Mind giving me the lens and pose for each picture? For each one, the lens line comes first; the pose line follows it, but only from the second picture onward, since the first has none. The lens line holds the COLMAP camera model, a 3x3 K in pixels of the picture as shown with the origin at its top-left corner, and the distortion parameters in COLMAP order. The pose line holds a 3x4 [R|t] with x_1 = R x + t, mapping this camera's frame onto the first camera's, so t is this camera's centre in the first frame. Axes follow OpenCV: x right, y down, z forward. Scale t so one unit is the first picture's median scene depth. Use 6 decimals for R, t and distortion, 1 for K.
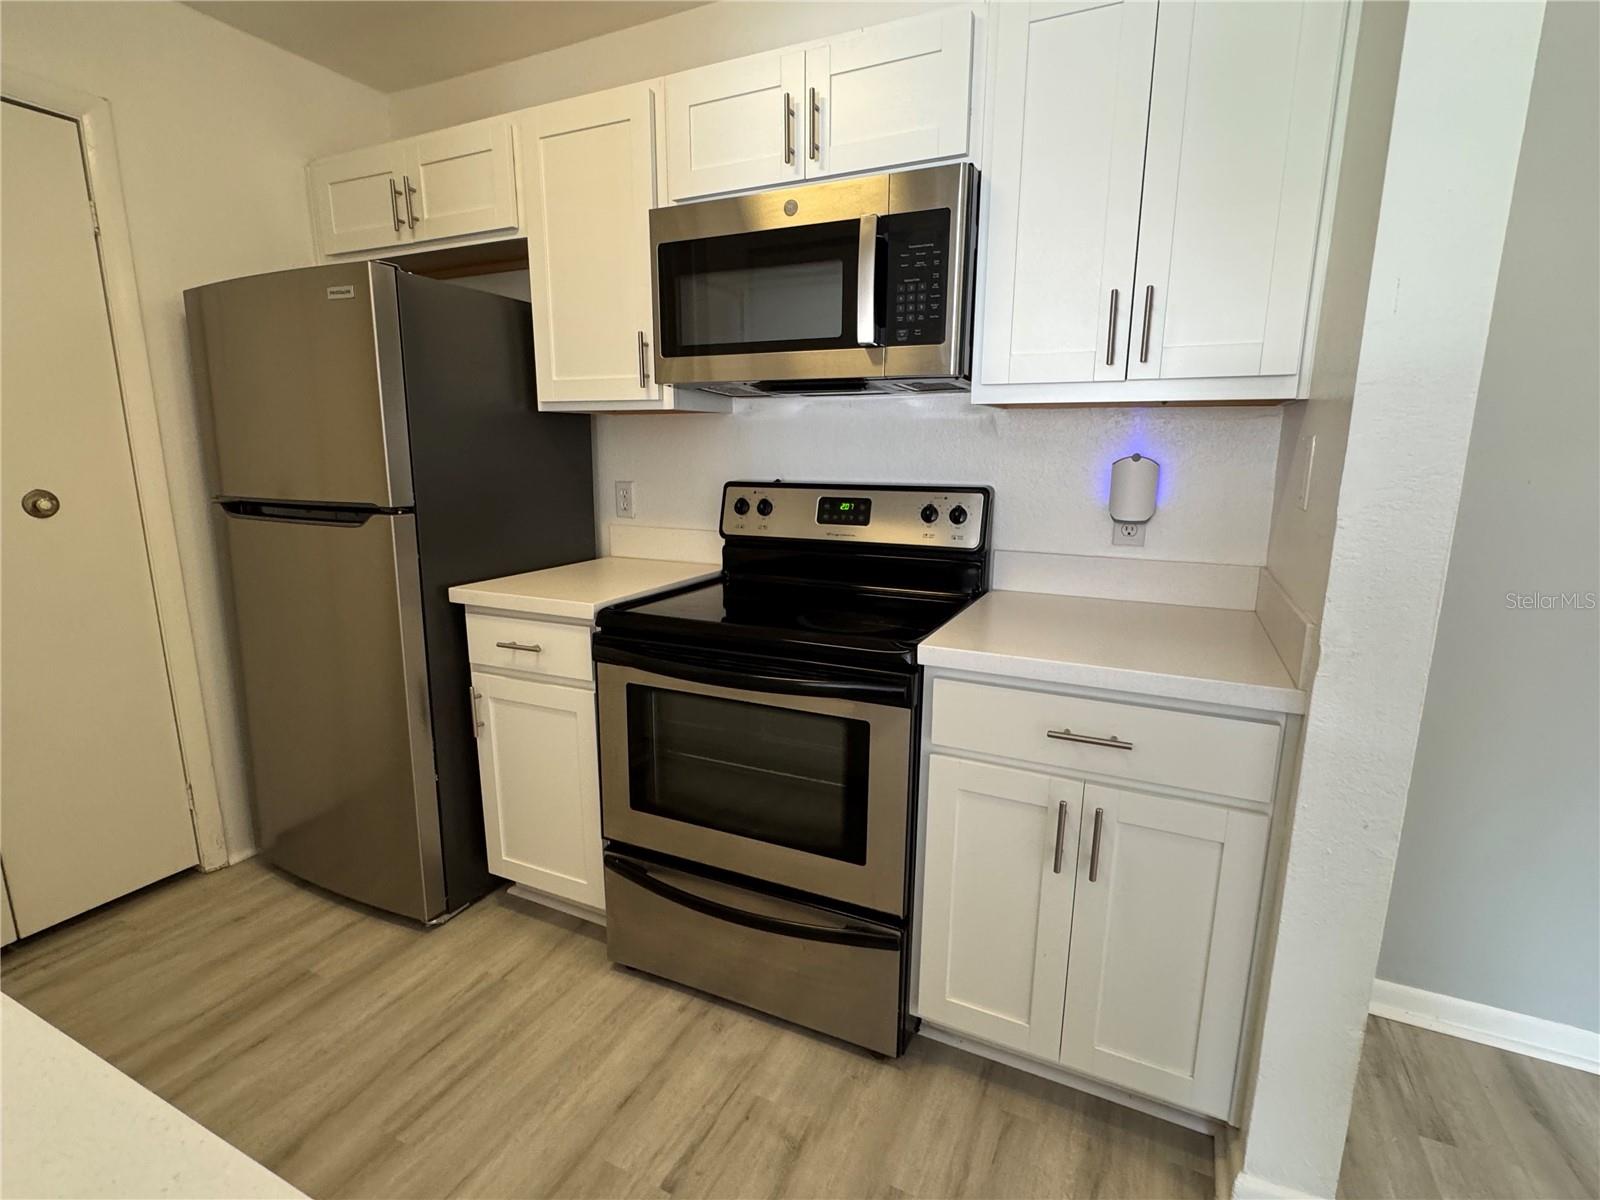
lens RADIAL K [[755.7, 0, 800.0], [0, 755.7, 600.0], [0, 0, 1]] dist [-0.000835, -0.000753]
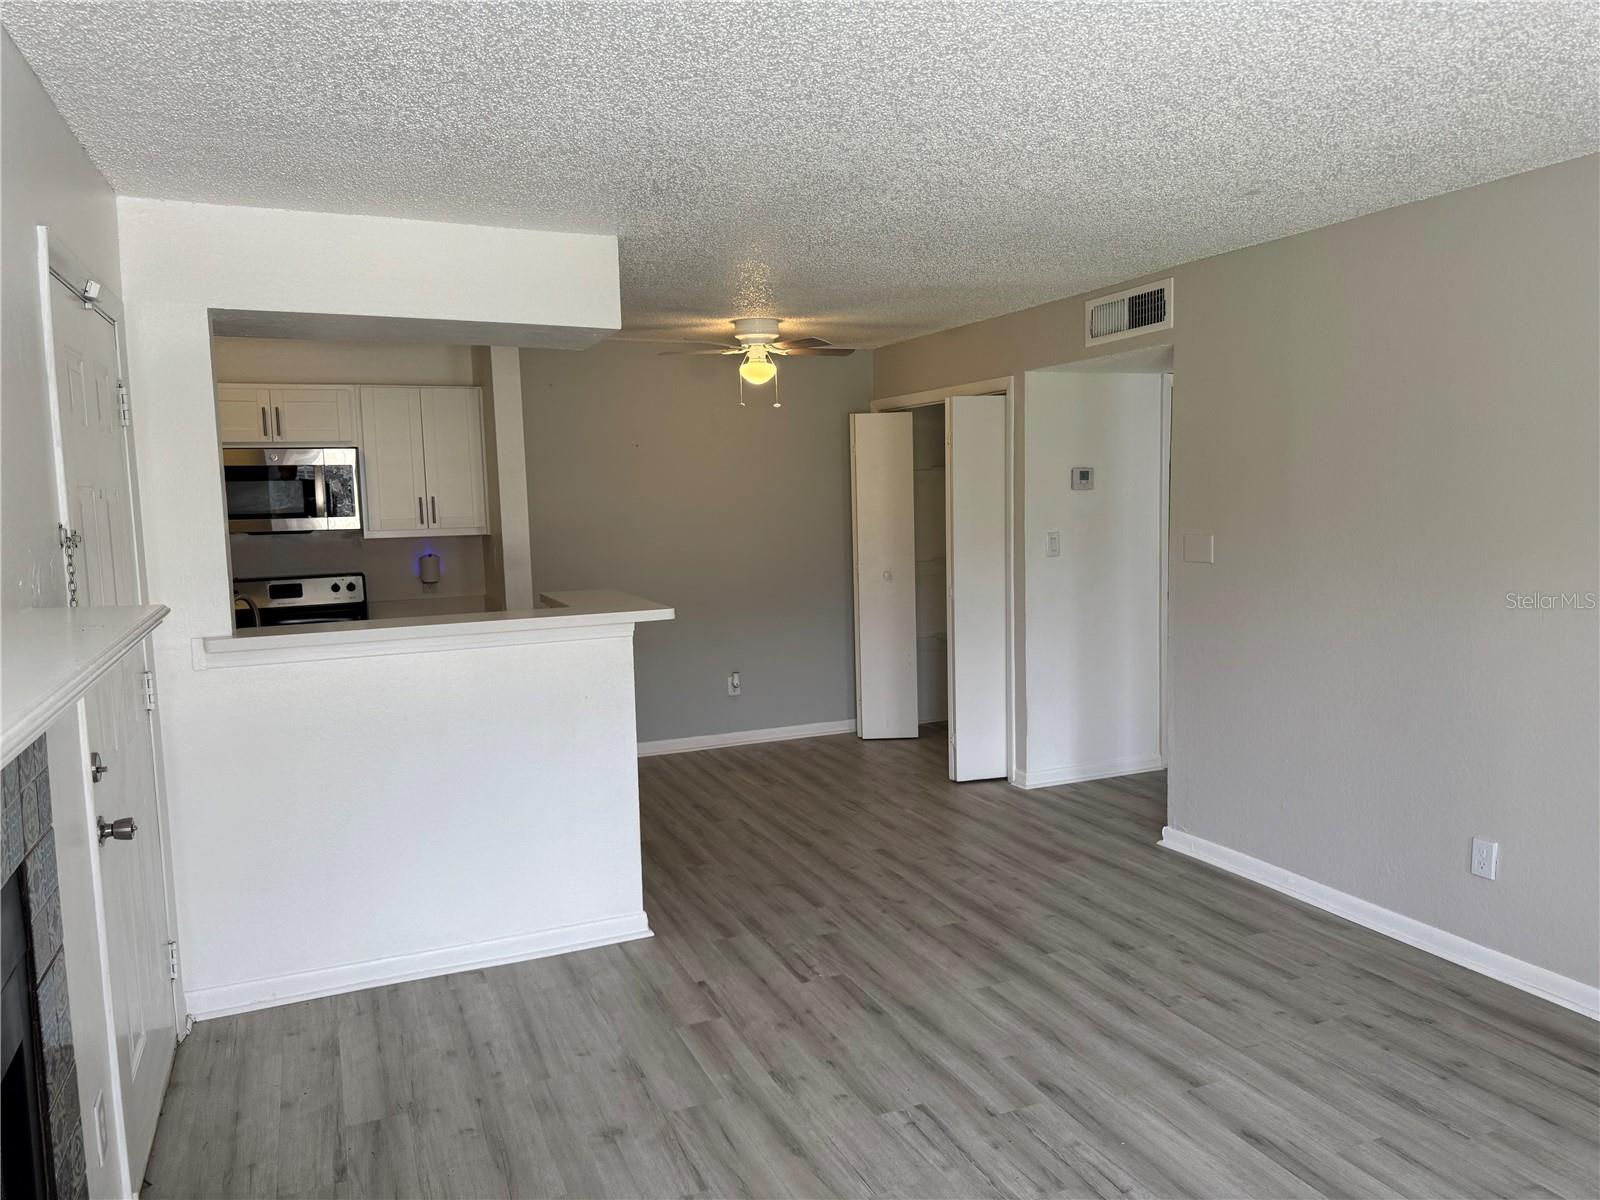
lens RADIAL K [[1107.0, 0, 800.0], [0, 1107.0, 600.0], [0, 0, 1]] dist [0.114777, -0.195011]
pose [[0.651594, -0.097100, 0.752327, -1.385590], [0.180045, 0.983230, -0.029036, 0.247111], [-0.736891, 0.154372, 0.658149, -2.050415]]
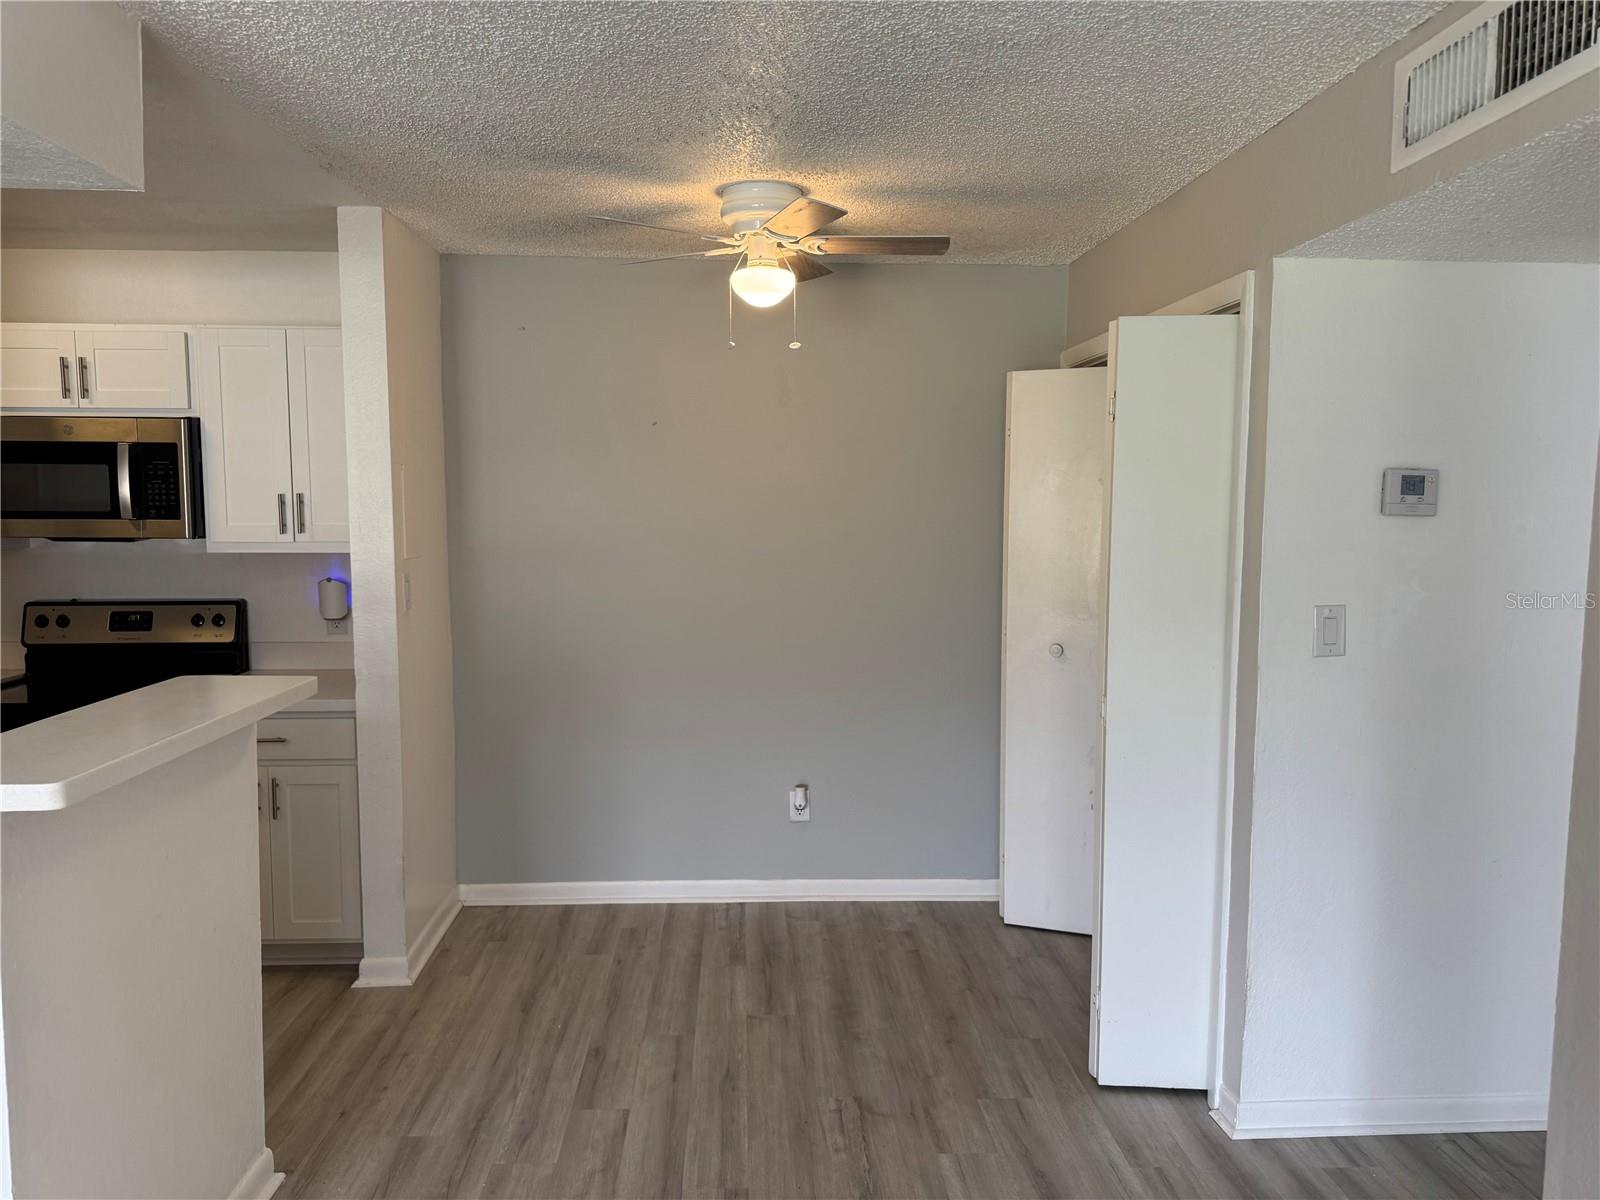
lens RADIAL K [[1126.3, 0, 800.0], [0, 1126.3, 600.0], [0, 0, 1]] dist [0.034894, -0.050917]
pose [[0.877055, -0.048197, 0.477965, 0.157842], [0.097945, 0.991996, -0.079697, 0.138641], [-0.470298, 0.116713, 0.874756, -1.505133]]
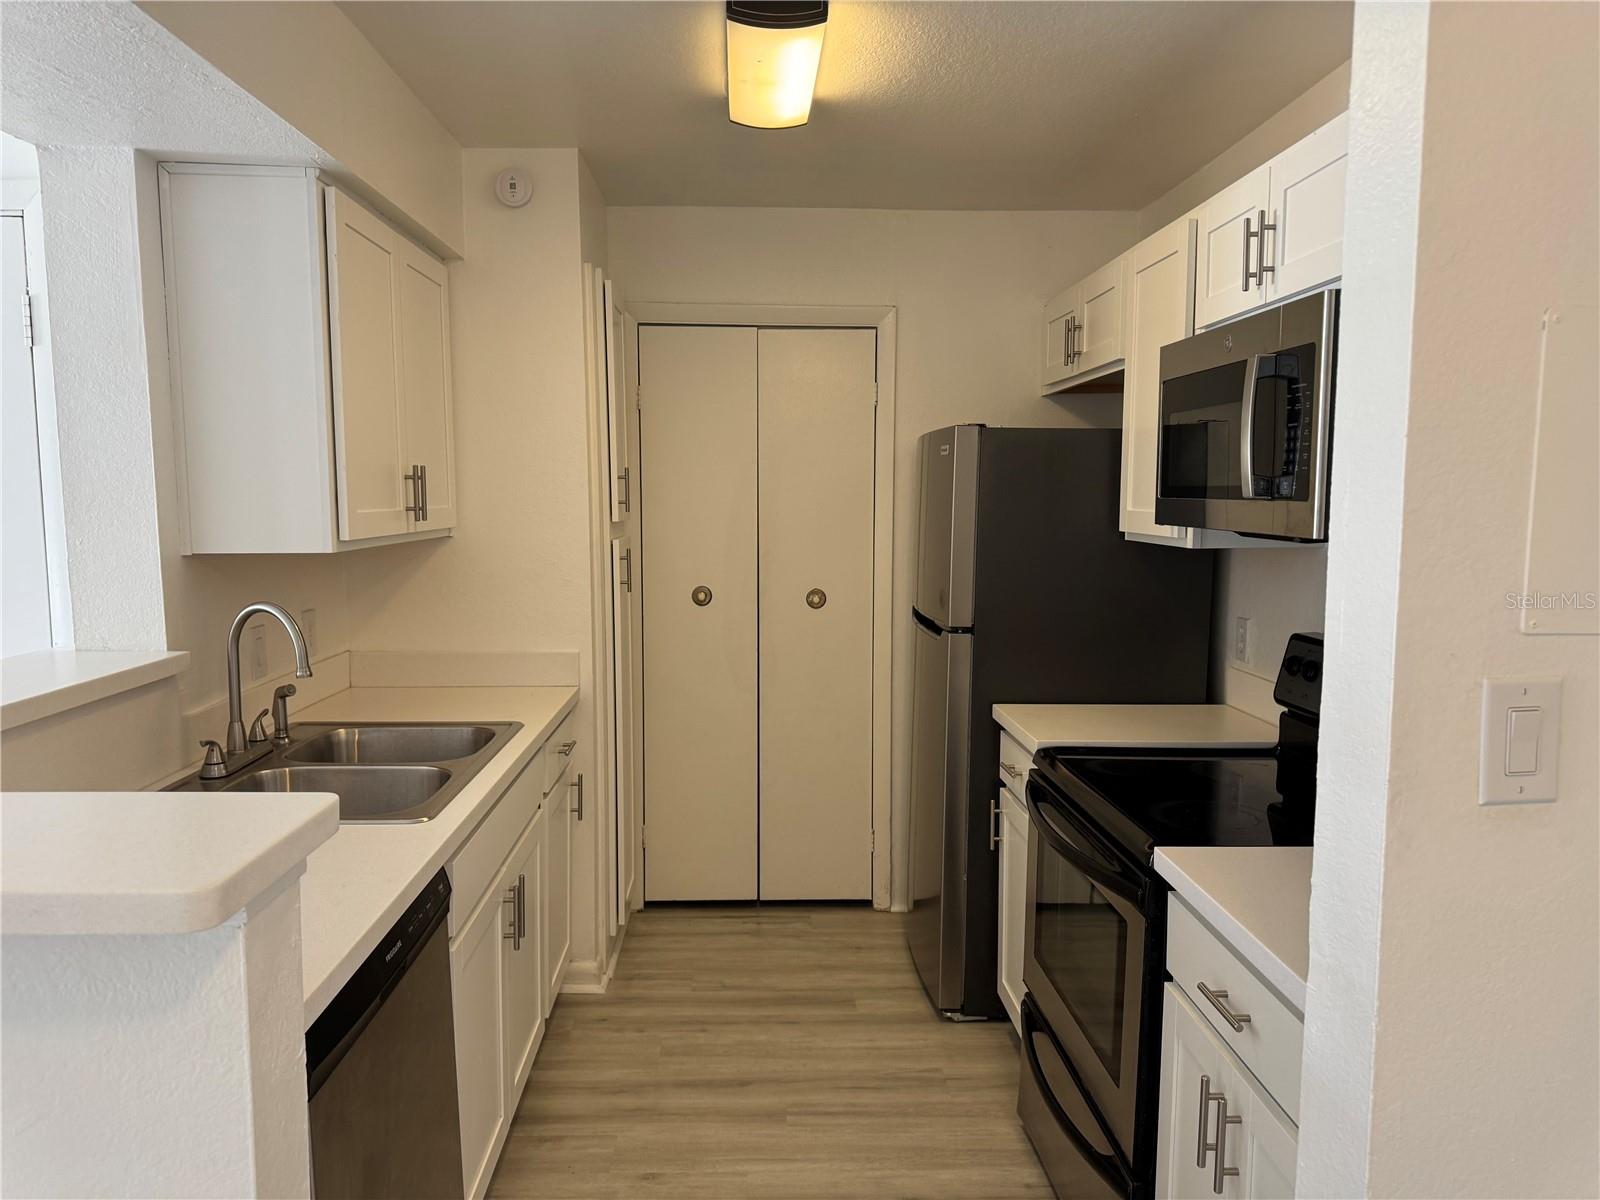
lens RADIAL K [[1130.9, 0, 800.0], [0, 1130.9, 600.0], [0, 0, 1]] dist [0.026124, -0.206059]
pose [[0.457020, 0.082277, -0.885643, 0.862006], [-0.178096, 0.984013, -0.000487, -0.119106], [0.871444, 0.157952, 0.464367, -0.006343]]
